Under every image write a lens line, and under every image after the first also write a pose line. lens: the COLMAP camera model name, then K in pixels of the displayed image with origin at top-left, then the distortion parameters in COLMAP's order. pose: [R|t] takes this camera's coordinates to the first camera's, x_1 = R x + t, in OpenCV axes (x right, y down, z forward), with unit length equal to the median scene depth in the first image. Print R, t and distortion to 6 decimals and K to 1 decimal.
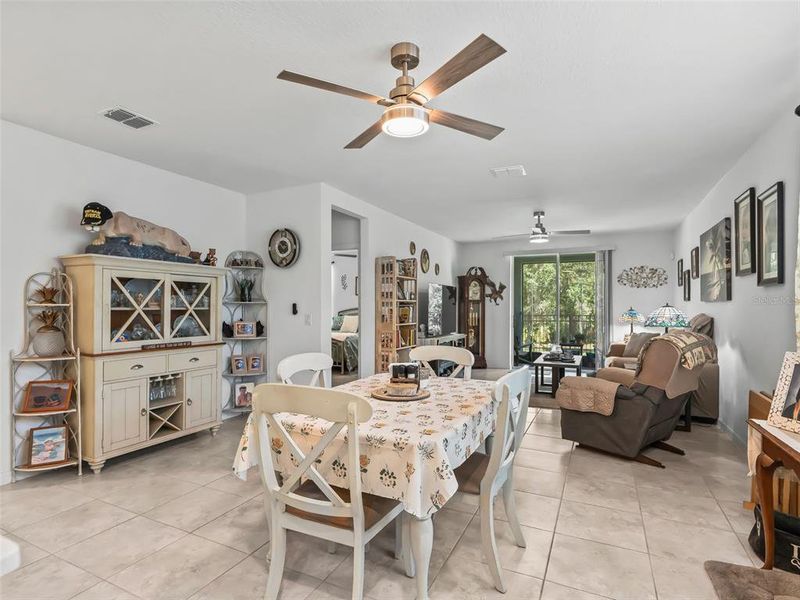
lens RADIAL K [[421.0, 0, 388.7], [0, 421.0, 307.6], [0, 0, 1]] dist [-0.015143, 0.009573]
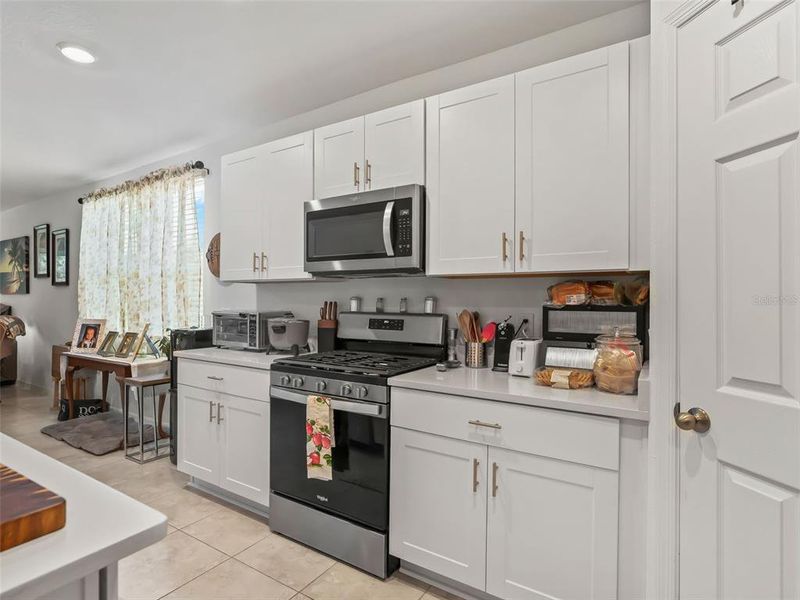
lens RADIAL K [[421.0, 0, 405.5], [0, 421.0, 299.6], [0, 0, 1]] dist [-0.015143, 0.009573]
pose [[0.087177, 0.001652, 0.996191, -0.285764], [-0.003333, 0.999994, -0.001366, 0.000378], [-0.996187, -0.003201, 0.087182, -0.237193]]
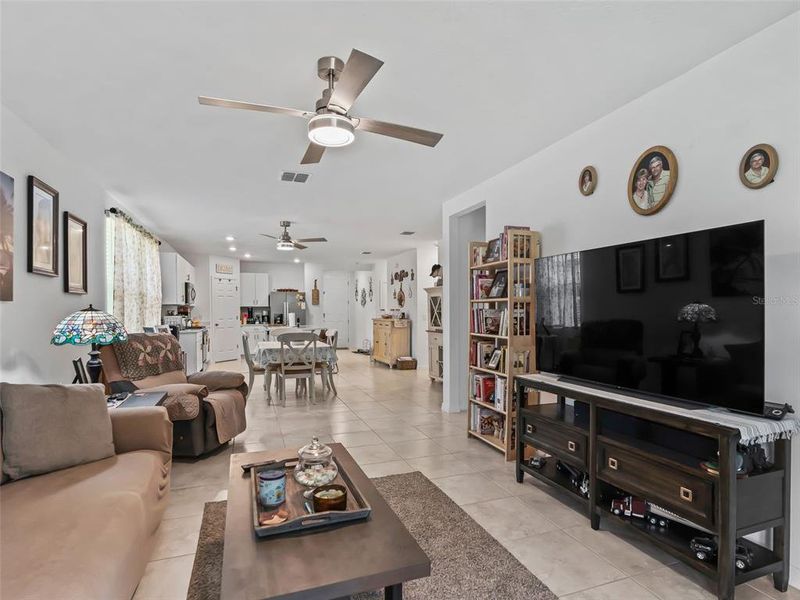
lens RADIAL K [[421.0, 0, 398.4], [0, 421.0, 316.1], [0, 0, 1]] dist [-0.015143, 0.009573]
pose [[-0.684623, 0.010072, -0.728828, 0.486018], [0.001315, 0.999920, 0.012584, 0.000008], [0.728896, 0.007657, -0.684582, 1.067043]]
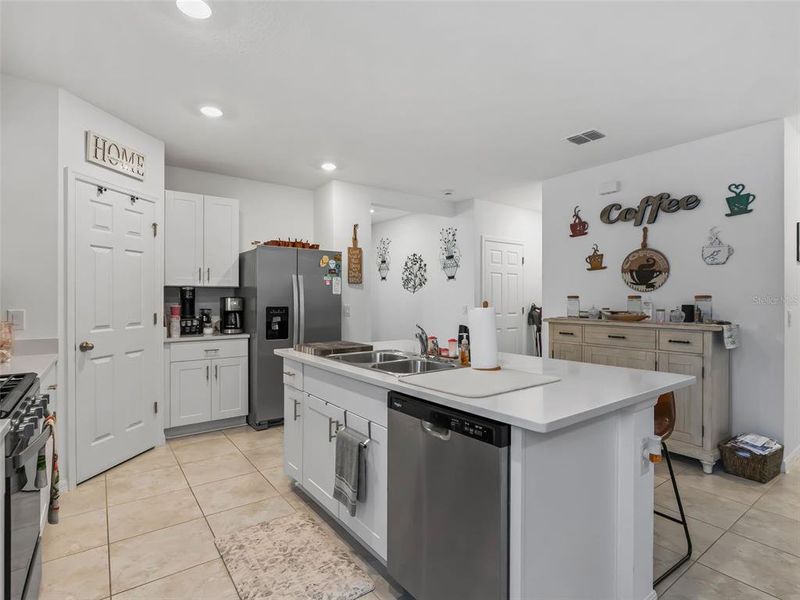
lens RADIAL K [[421.0, 0, 396.9], [0, 421.0, 299.1], [0, 0, 1]] dist [-0.015143, 0.009573]
pose [[-0.451709, -0.000183, -0.892165, 0.099494], [-0.003622, 0.999992, 0.001629, -0.000889], [0.892158, 0.003967, -0.451706, 0.102898]]
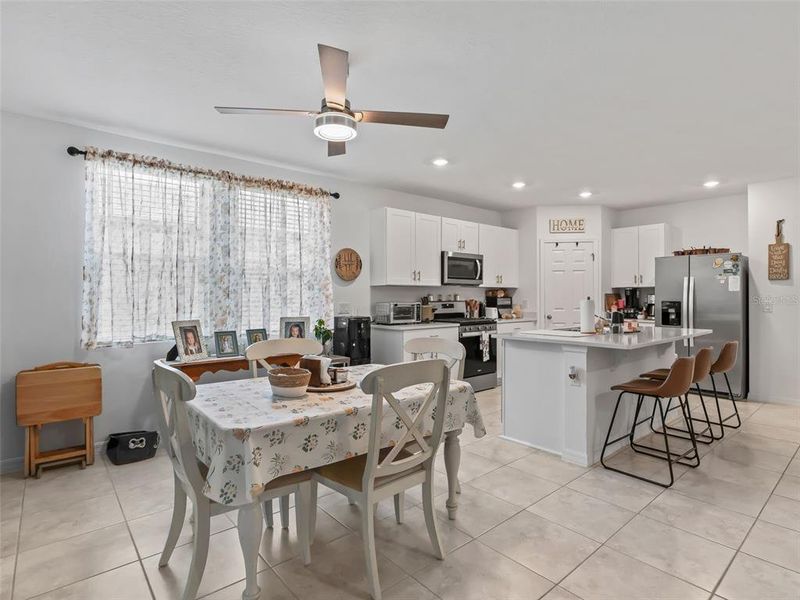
lens RADIAL K [[421.0, 0, 395.2], [0, 421.0, 297.3], [0, 0, 1]] dist [-0.015143, 0.009573]
pose [[-0.920451, -0.000773, 0.390857, -0.164061], [0.001590, 0.999982, 0.005723, -0.001221], [-0.390854, 0.005889, -0.920434, 0.589699]]
